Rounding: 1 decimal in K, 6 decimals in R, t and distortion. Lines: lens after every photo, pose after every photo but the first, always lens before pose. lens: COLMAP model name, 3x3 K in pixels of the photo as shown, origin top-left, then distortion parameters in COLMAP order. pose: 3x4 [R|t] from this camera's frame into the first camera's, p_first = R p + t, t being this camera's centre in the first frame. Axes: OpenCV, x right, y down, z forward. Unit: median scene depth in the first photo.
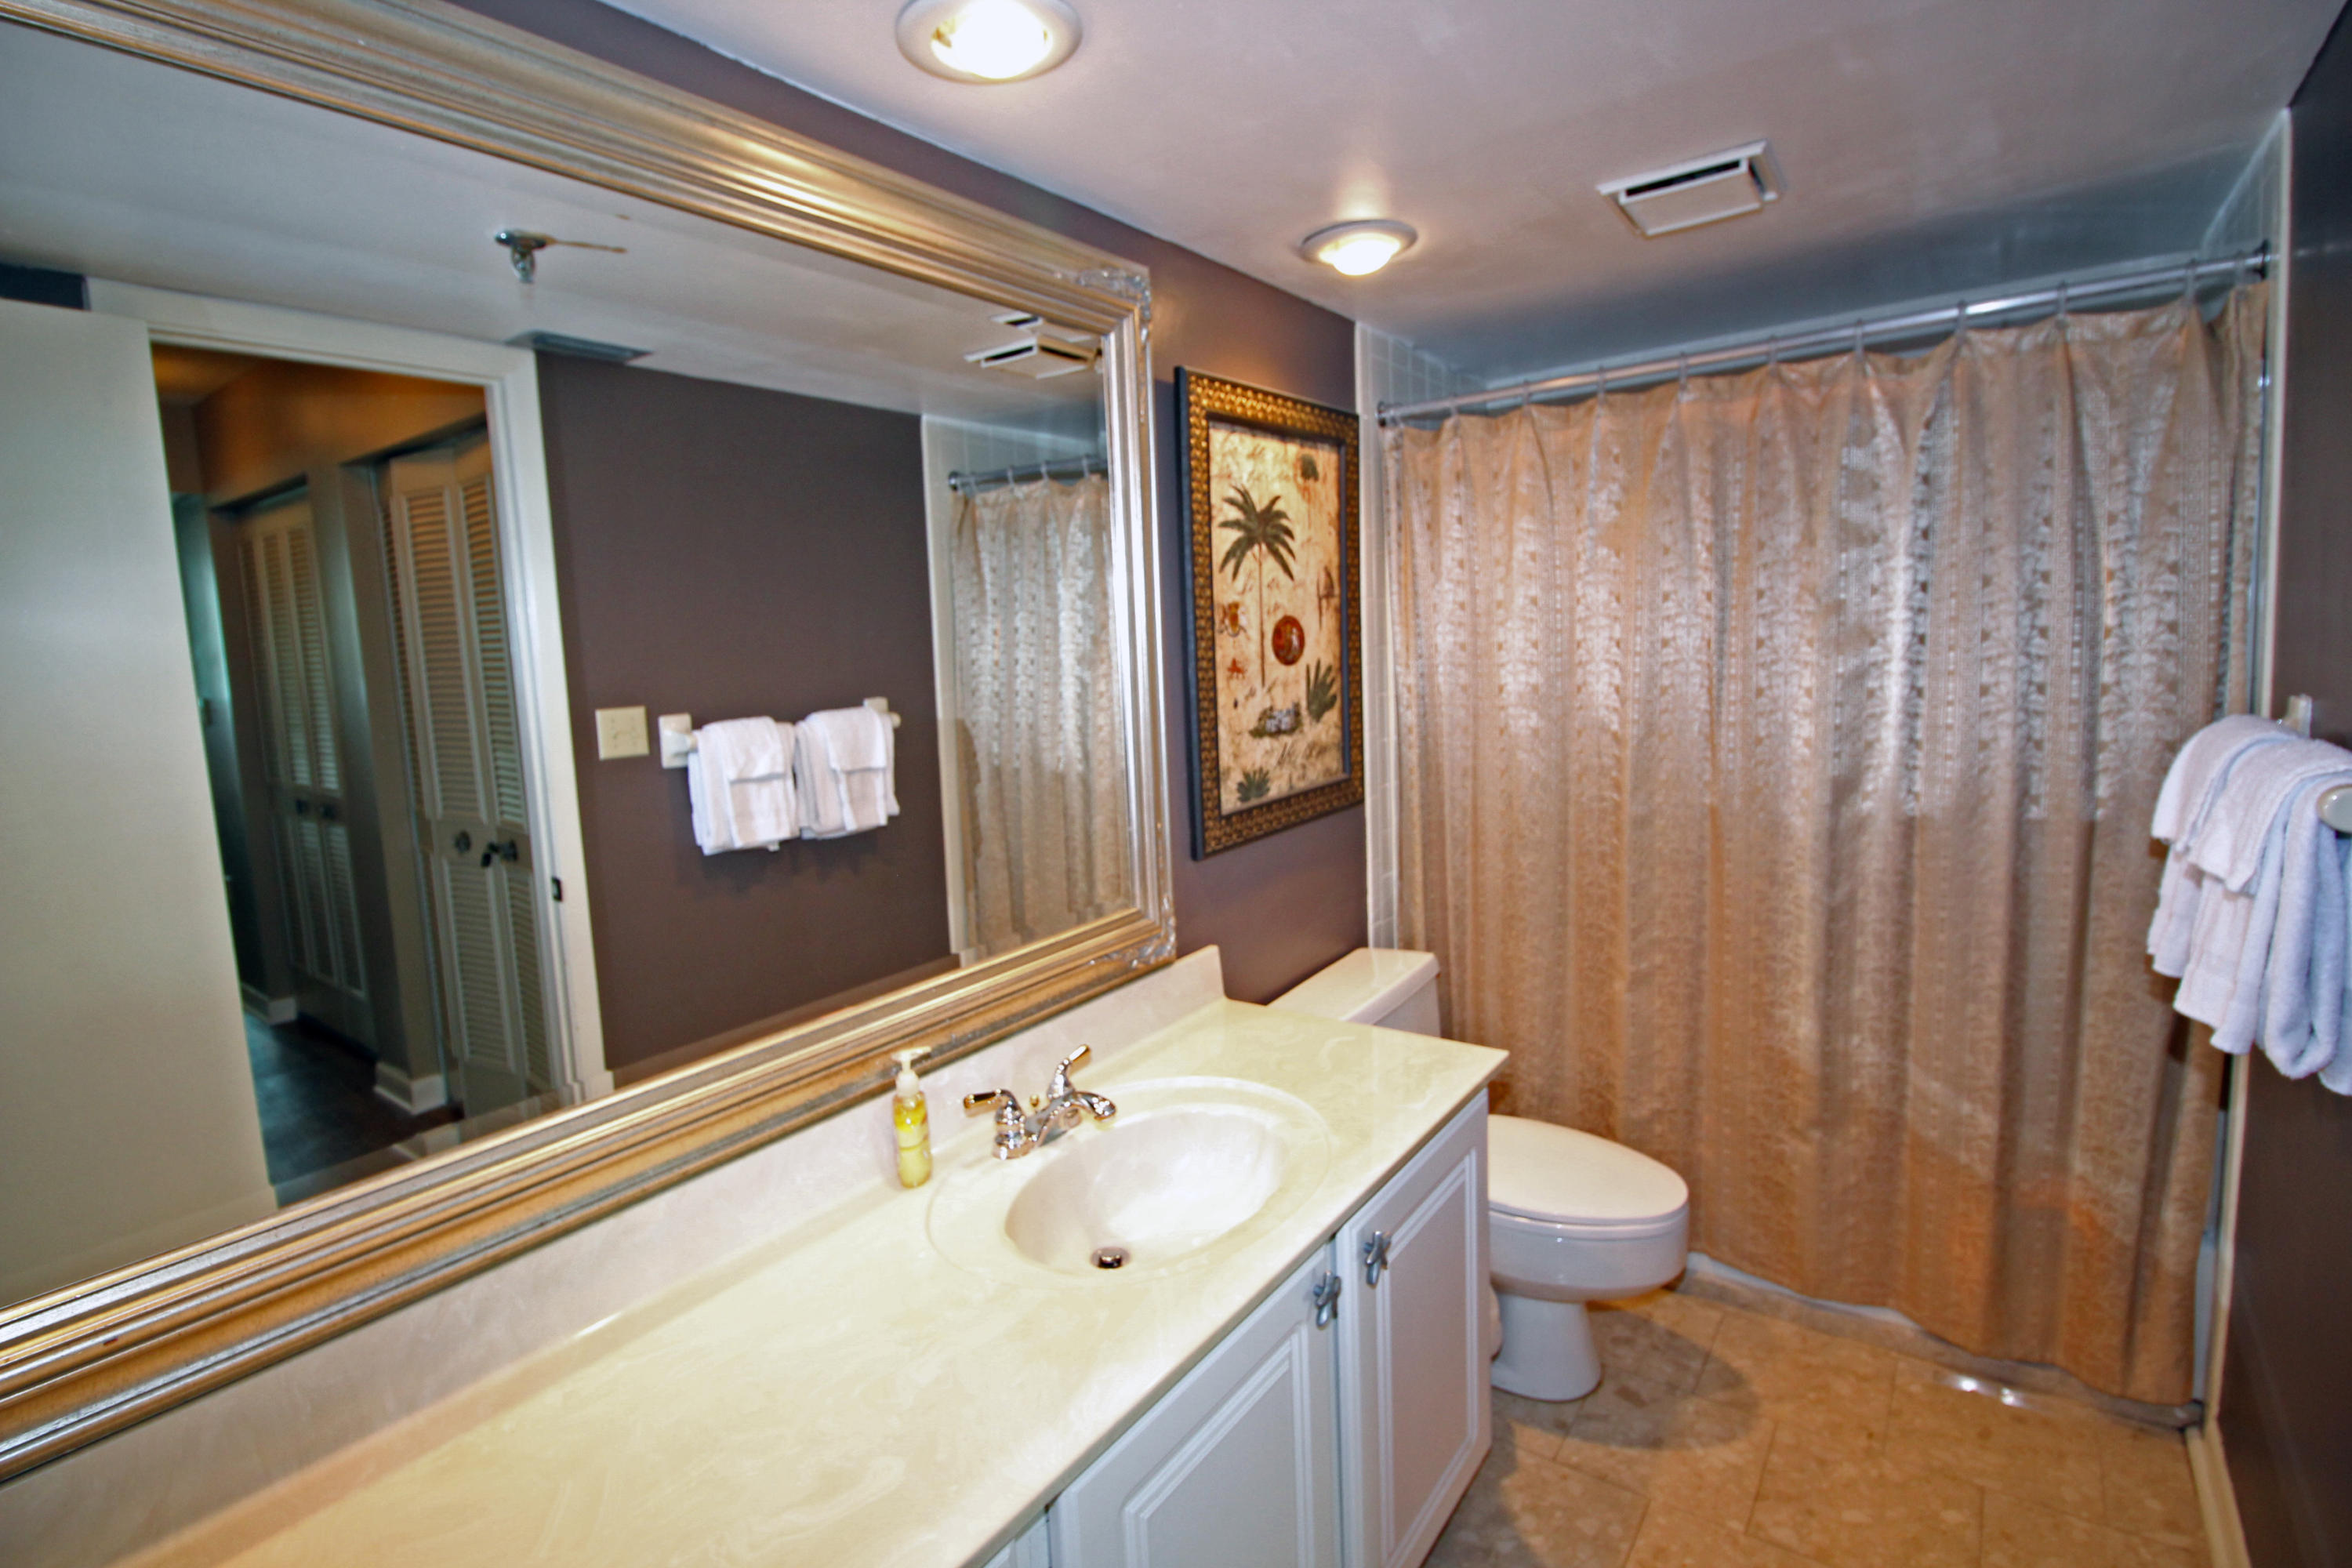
lens RADIAL K [[1102.1, 0, 1166.1], [0, 1102.1, 770.4], [0, 0, 1]] dist [-0.013100, -0.000242]
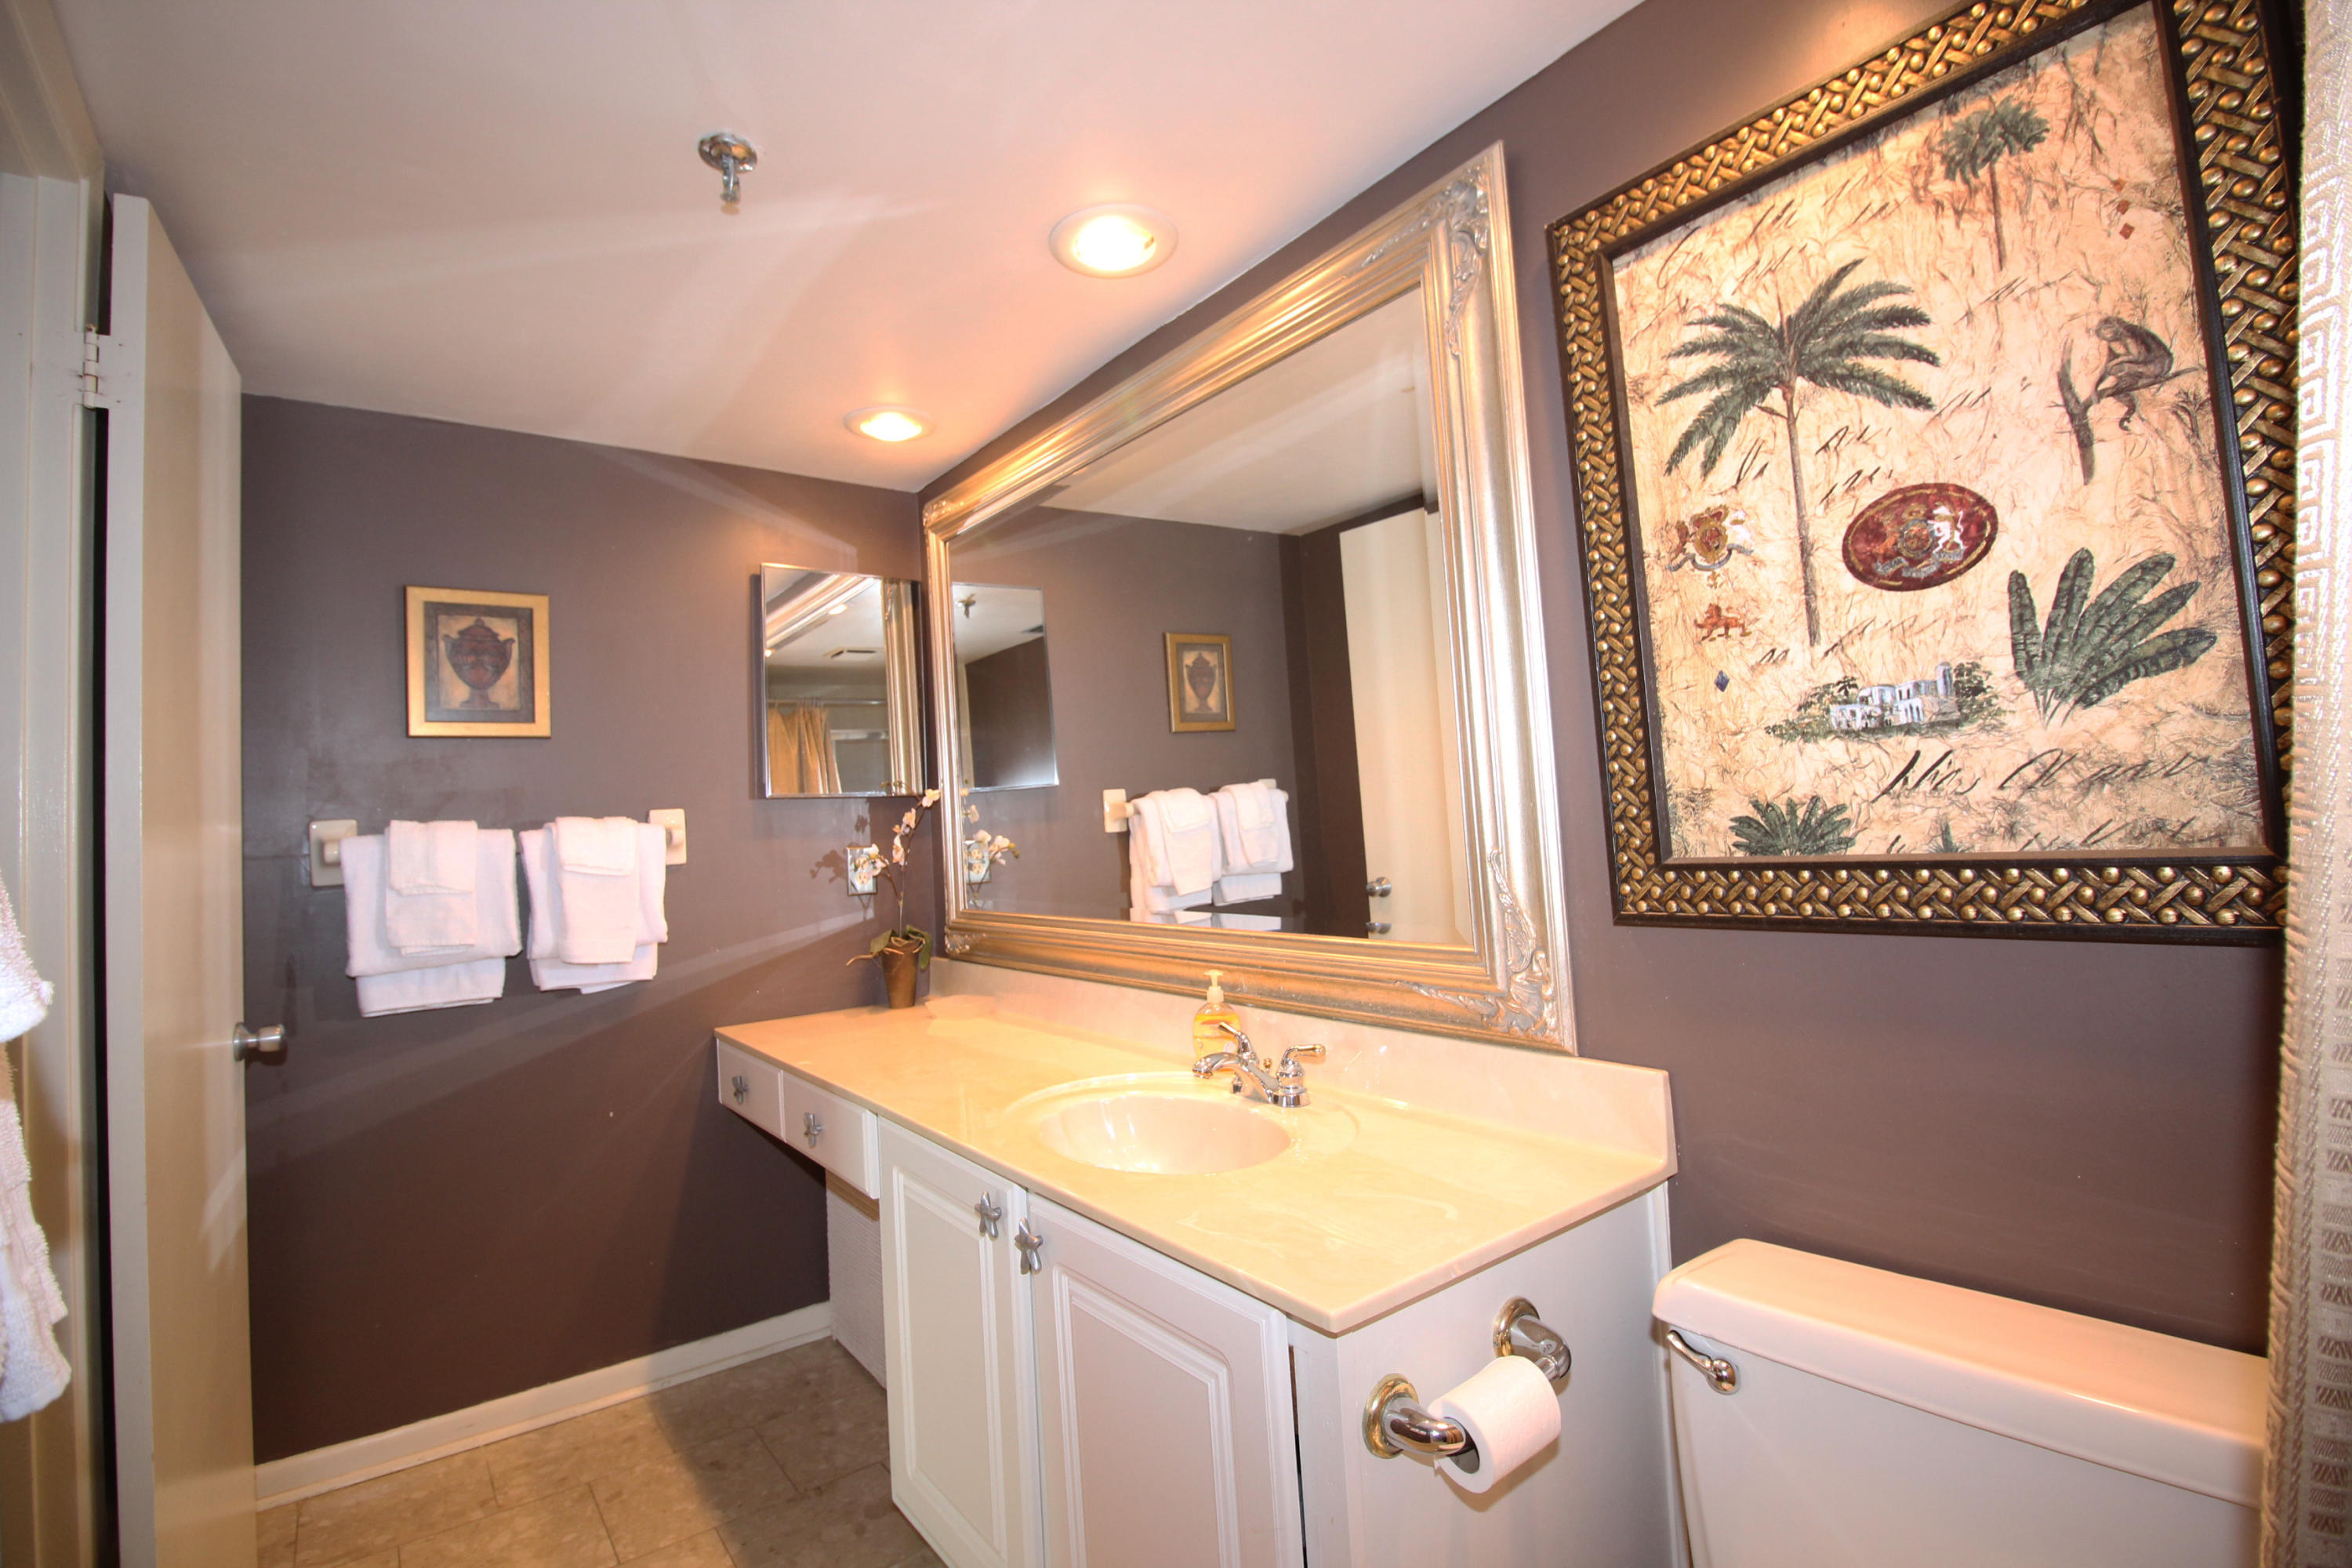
lens RADIAL K [[1102.1, 0, 1182.8], [0, 1102.1, 763.1], [0, 0, 1]] dist [-0.013100, -0.000242]
pose [[-0.277278, 0.020617, -0.960568, 0.688352], [-0.036488, 0.998823, 0.031971, -0.024551], [0.960097, 0.043914, -0.276199, 0.867359]]
